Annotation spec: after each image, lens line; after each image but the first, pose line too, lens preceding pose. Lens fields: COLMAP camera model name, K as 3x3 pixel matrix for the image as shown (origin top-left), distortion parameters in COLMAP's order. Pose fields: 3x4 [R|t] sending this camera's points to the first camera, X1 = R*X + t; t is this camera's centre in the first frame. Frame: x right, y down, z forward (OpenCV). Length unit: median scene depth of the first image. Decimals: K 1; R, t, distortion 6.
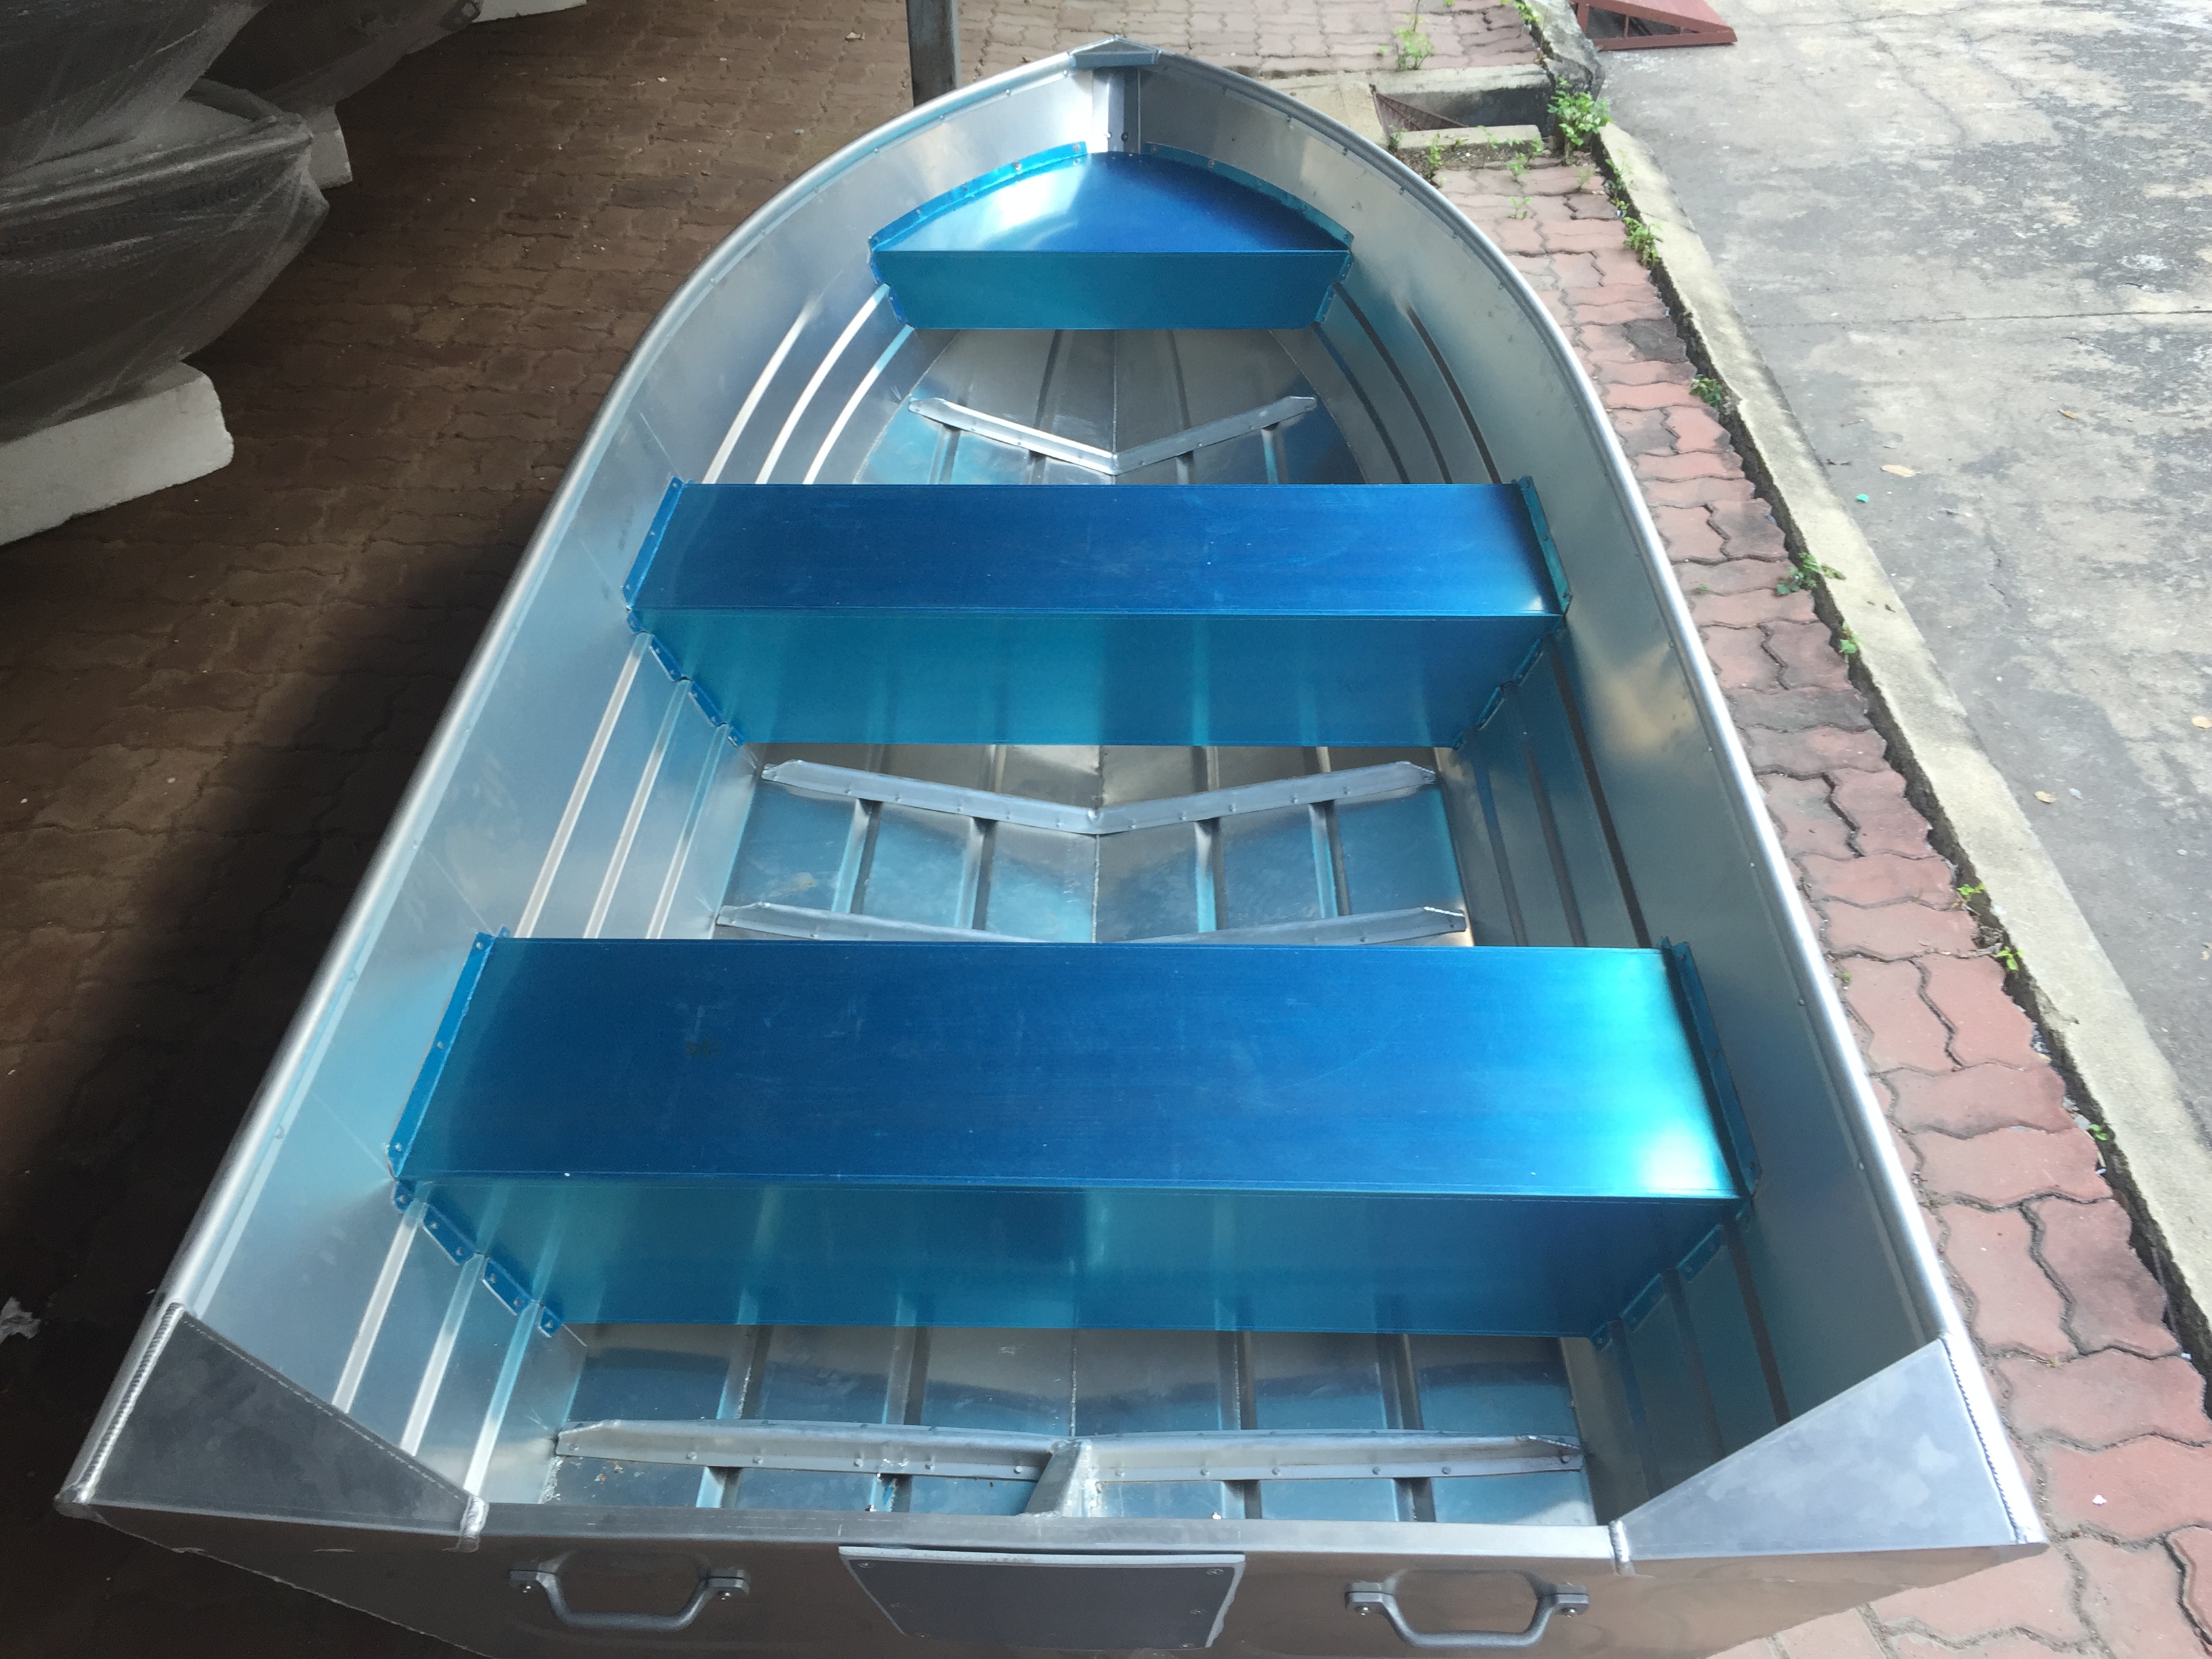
lens RADIAL K [[1899.8, 0, 1111.4], [0, 1899.8, 825.9], [0, 0, 1]] dist [0.078388, -0.118849]
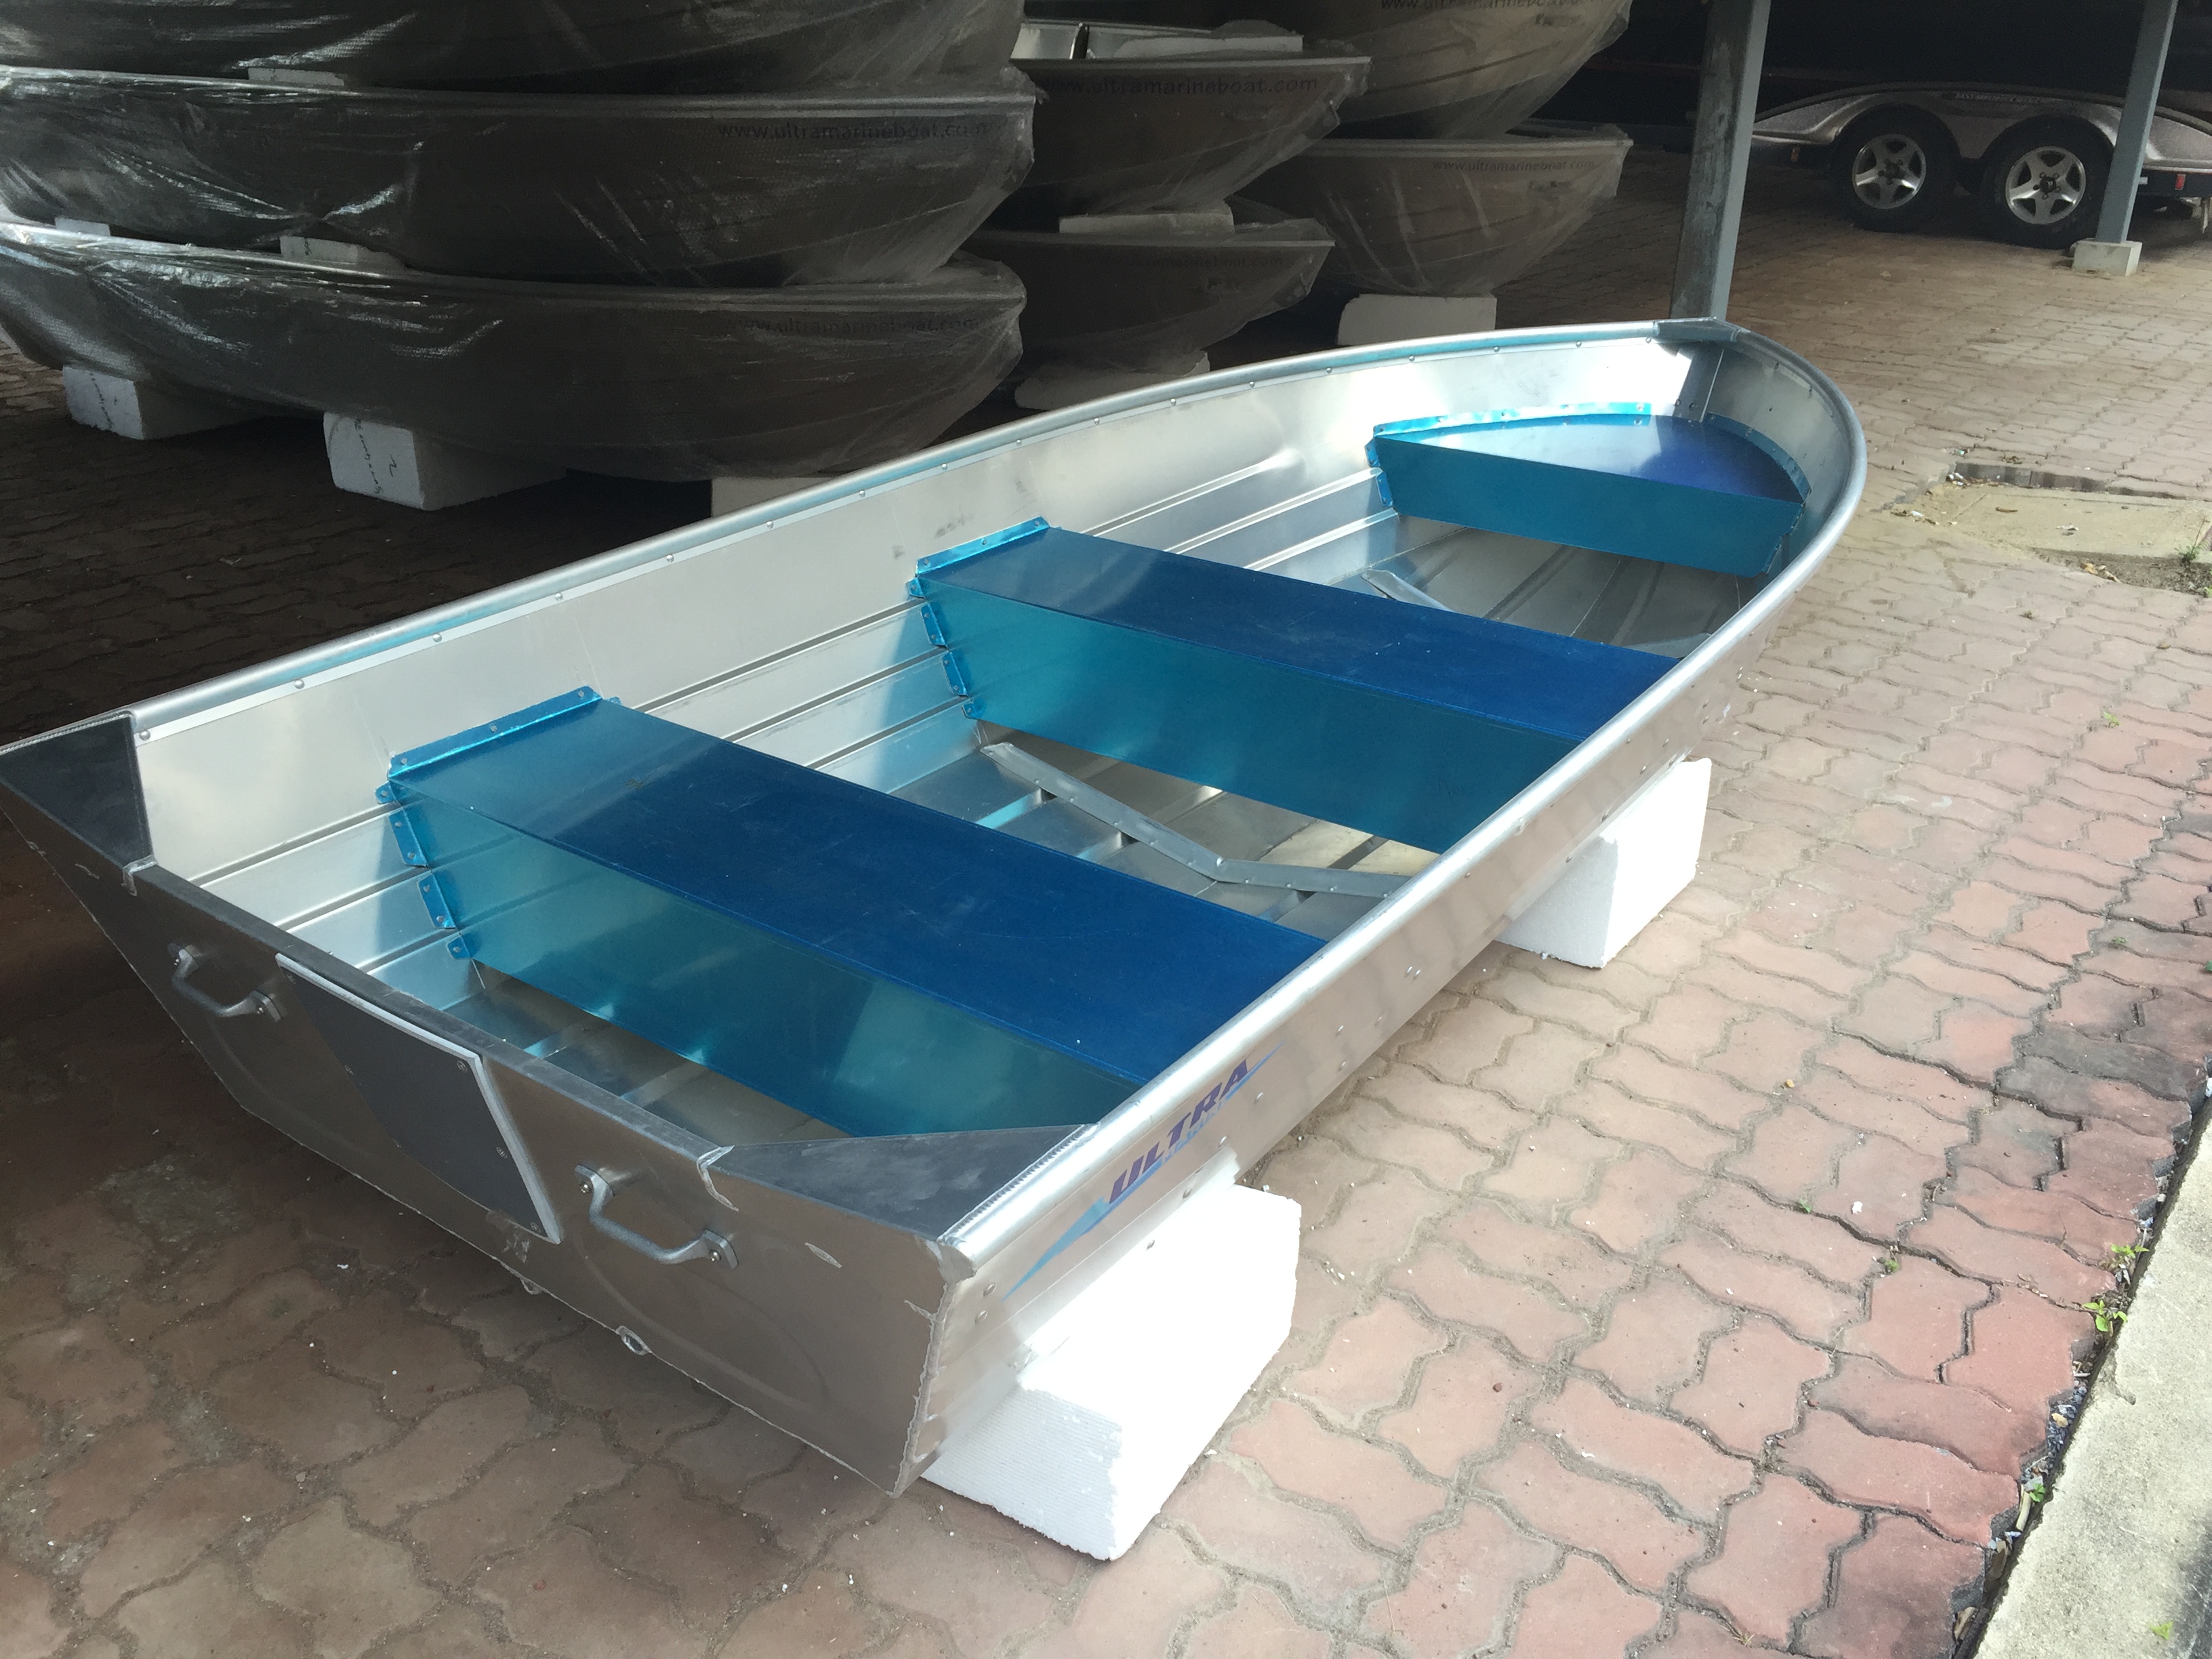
lens RADIAL K [[1899.8, 0, 1108.7], [0, 1899.8, 839.2], [0, 0, 1]] dist [0.078388, -0.118849]
pose [[0.814063, 0.257587, -0.520528, 0.486985], [-0.367679, 0.922361, -0.118583, 0.130377], [0.449569, 0.287922, 0.845570, 0.075069]]
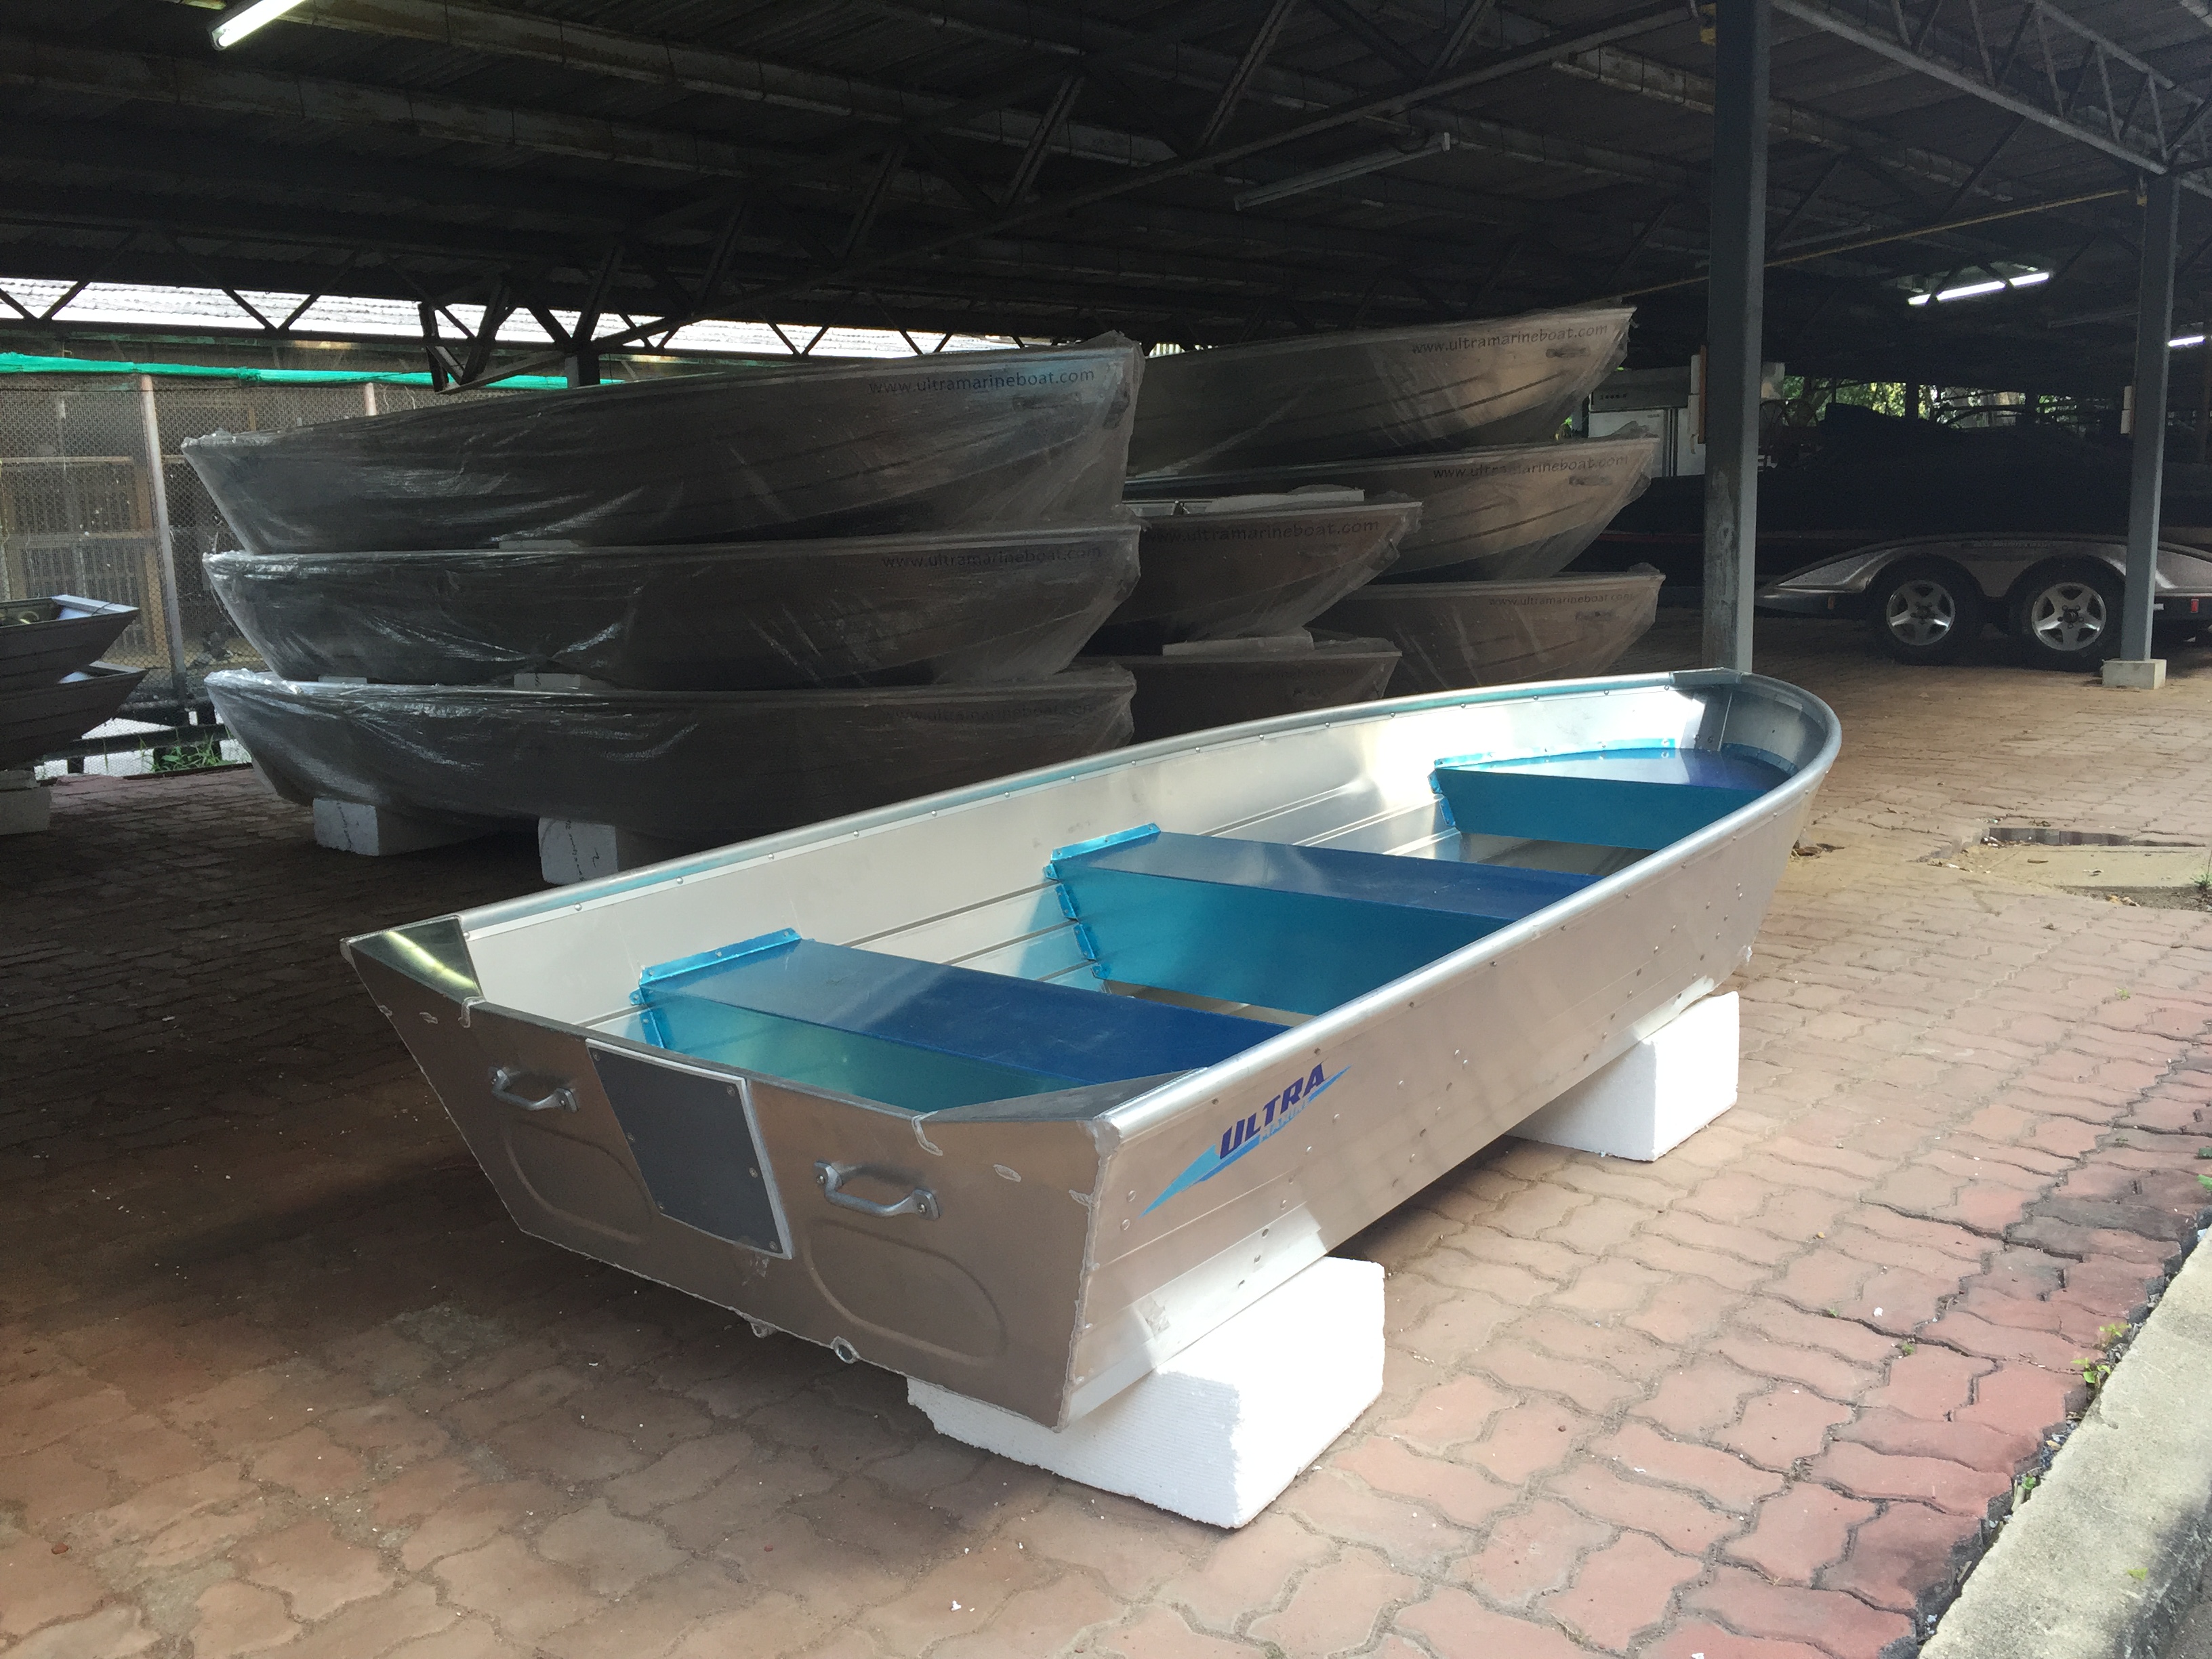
lens RADIAL K [[1899.8, 0, 1108.7], [0, 1899.8, 832.4], [0, 0, 1]] dist [0.078388, -0.118849]
pose [[0.785215, 0.087536, -0.613005, 0.630403], [-0.356767, 0.873088, -0.332317, 0.313653], [0.506117, 0.479640, 0.716792, -0.030736]]
